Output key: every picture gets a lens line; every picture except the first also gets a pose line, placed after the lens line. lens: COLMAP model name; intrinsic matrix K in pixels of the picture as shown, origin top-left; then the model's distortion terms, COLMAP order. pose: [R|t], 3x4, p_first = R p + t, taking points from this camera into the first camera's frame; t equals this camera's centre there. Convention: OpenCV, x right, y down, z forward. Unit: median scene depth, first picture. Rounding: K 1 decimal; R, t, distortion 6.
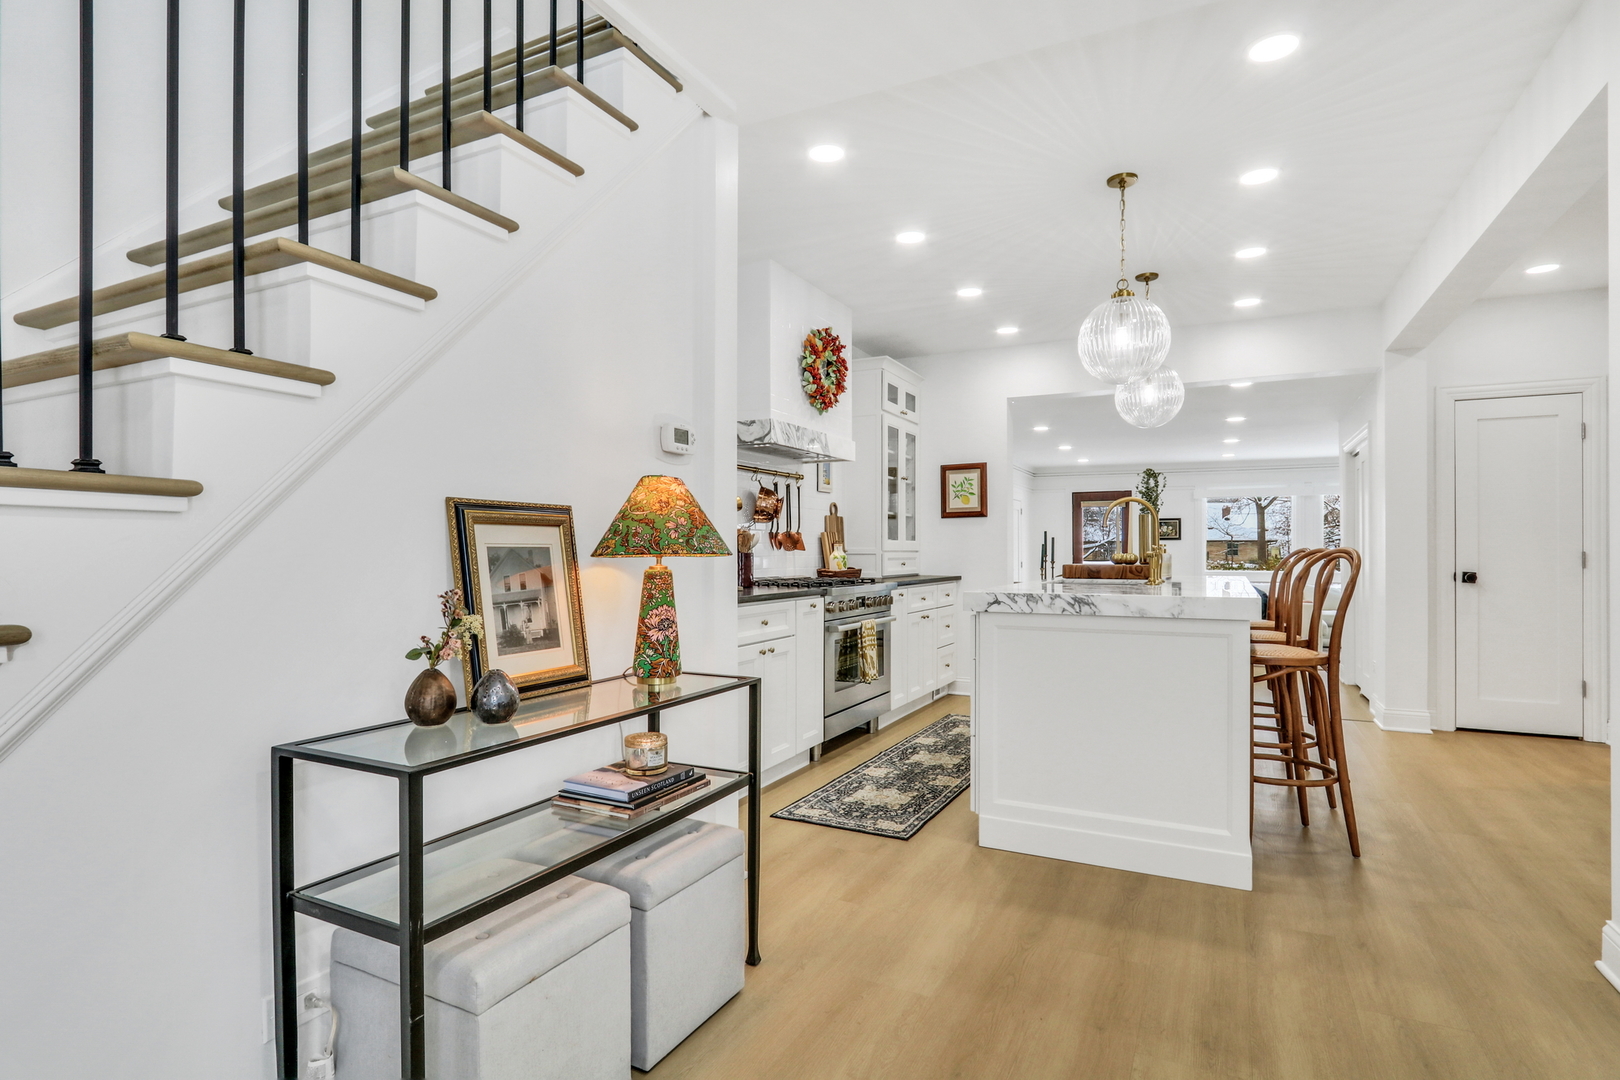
lens RADIAL K [[815.4, 0, 815.3], [0, 815.4, 549.6], [0, 0, 1]] dist [-0.001426, 0.000151]
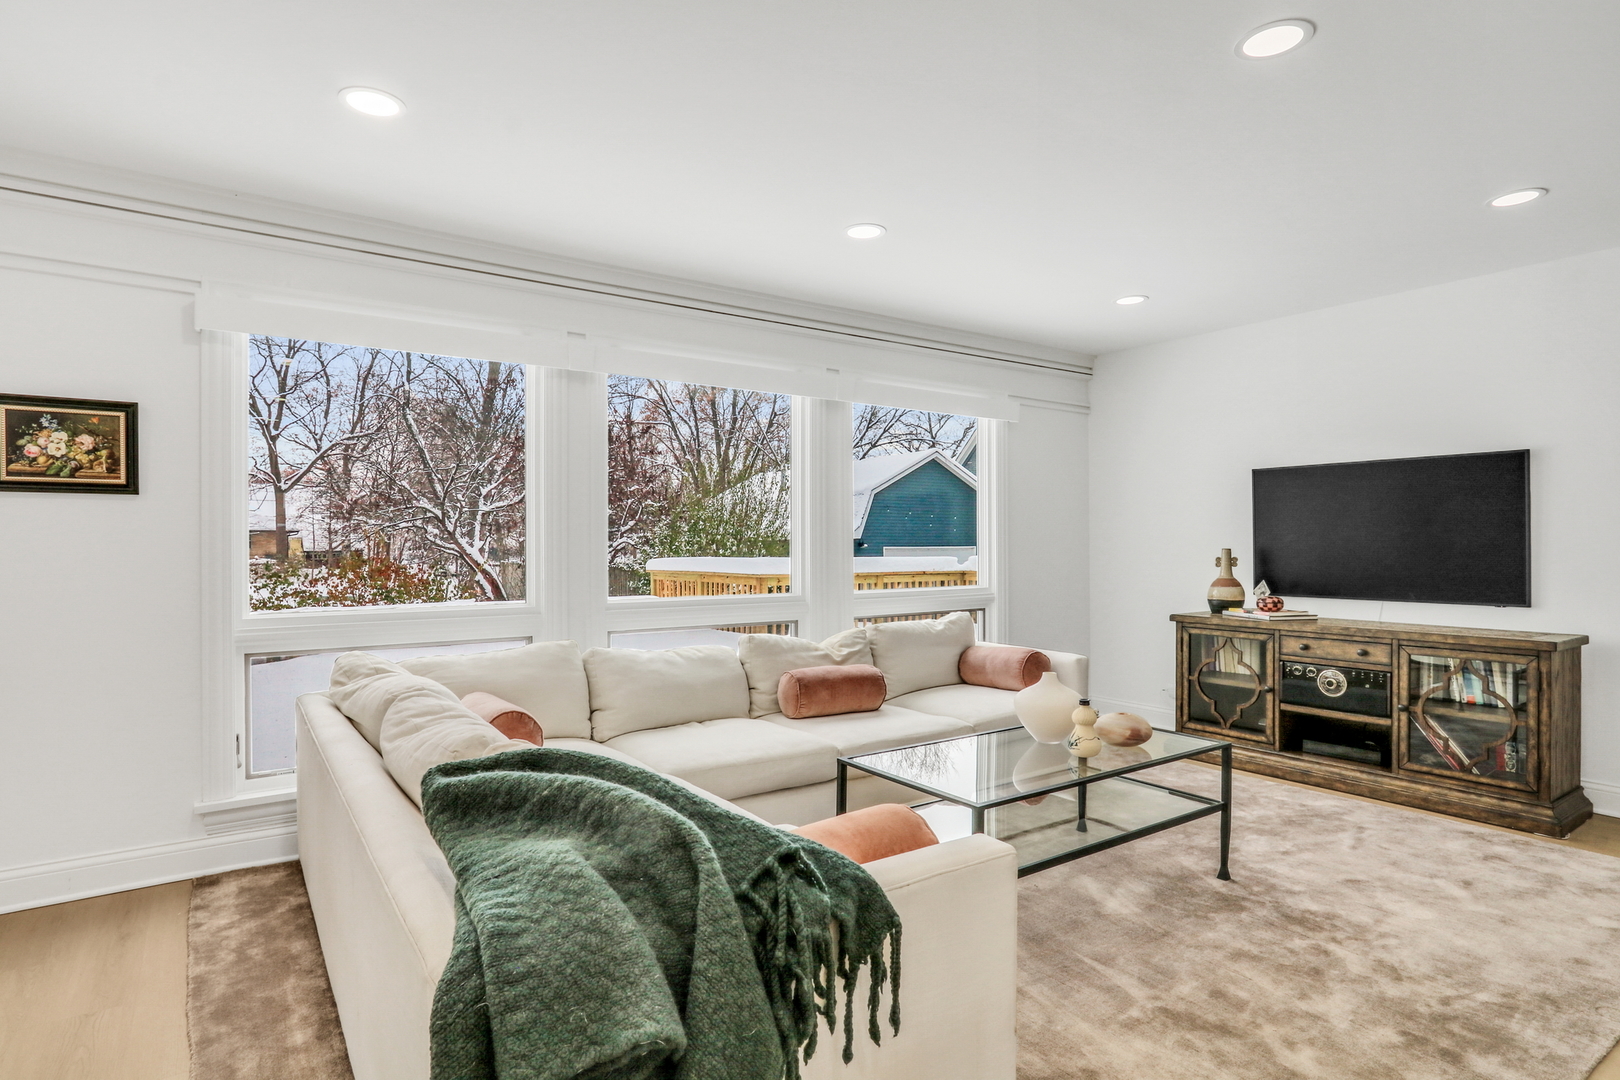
lens RADIAL K [[827.1, 0, 797.3], [0, 827.1, 537.7], [0, 0, 1]] dist [-0.013949, -0.000104]
pose [[0.479812, 0.000801, 0.877371, 0.657124], [0.003097, 0.999992, -0.002607, 0.005103], [-0.877366, 0.003968, 0.479805, 1.419287]]
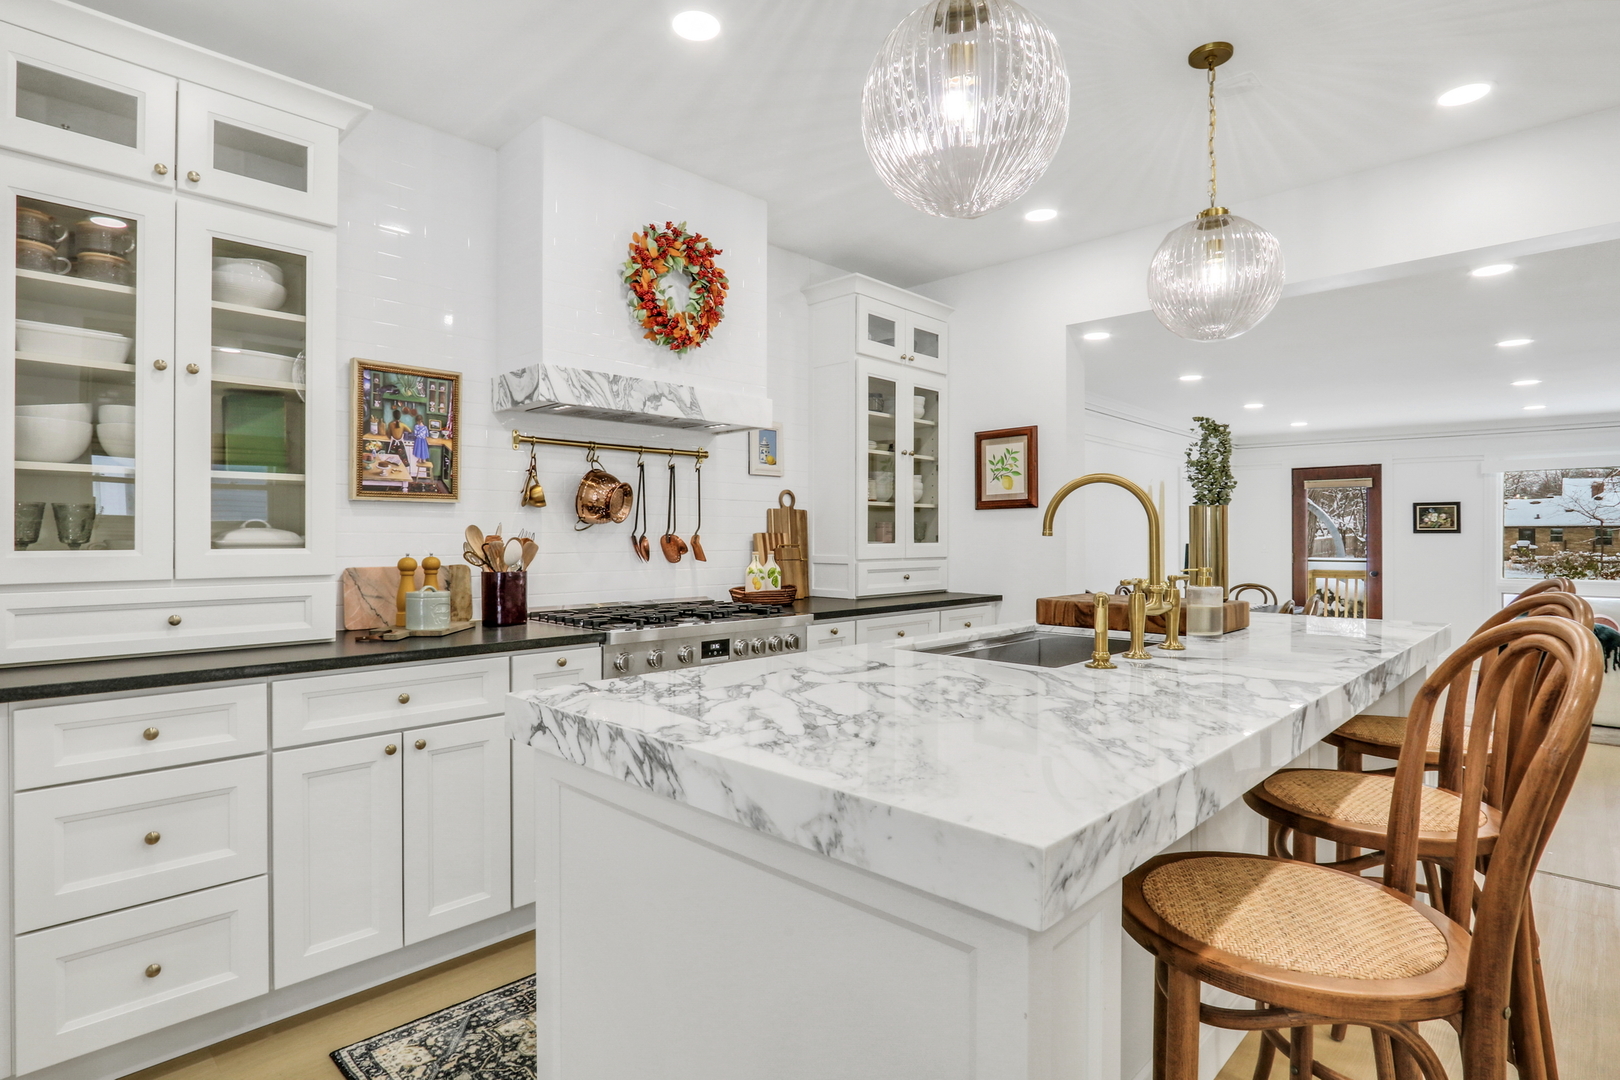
lens RADIAL K [[827.1, 0, 797.3], [0, 827.1, 537.7], [0, 0, 1]] dist [-0.013949, -0.000104]
pose [[0.952505, 0.000760, -0.304521, 0.244211], [-0.000284, 0.999999, 0.001608, -0.017775], [0.304522, -0.001446, 0.952504, 0.321233]]
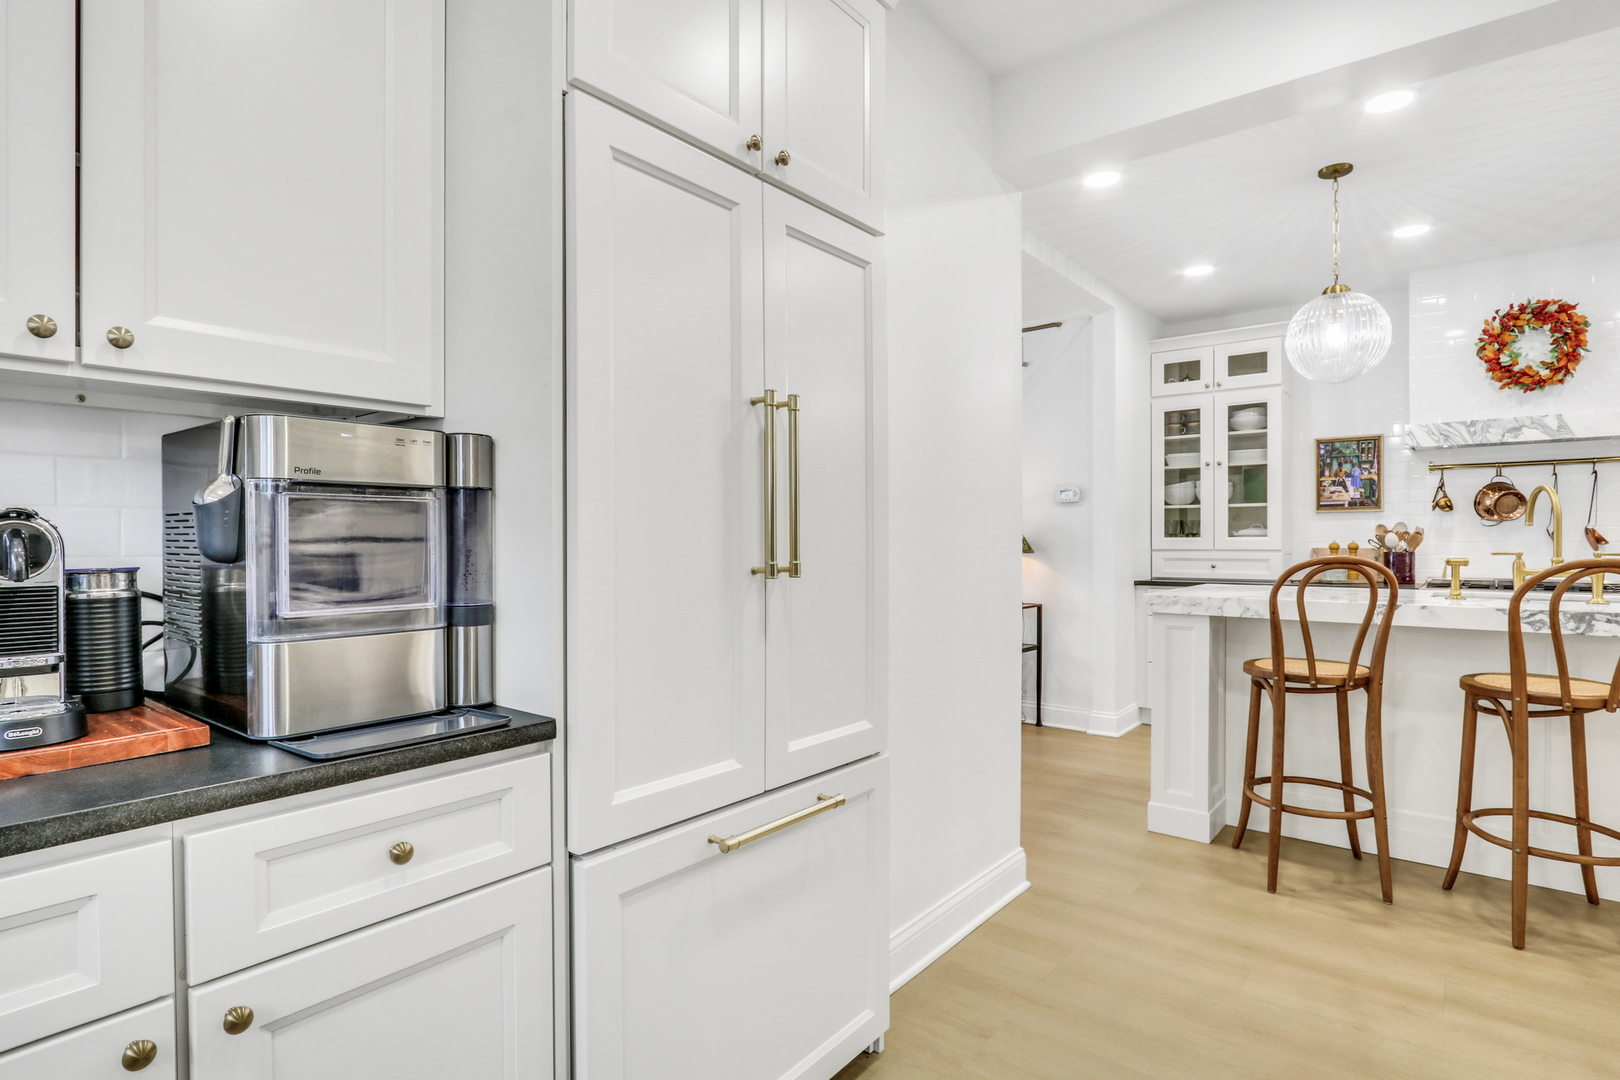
lens RADIAL K [[827.1, 0, 797.3], [0, 827.1, 537.7], [0, 0, 1]] dist [-0.013949, -0.000104]
pose [[-0.225875, -0.000476, -0.974156, 0.840808], [0.003388, 0.999993, -0.001274, -0.011929], [0.974150, -0.003589, -0.225872, 0.342689]]
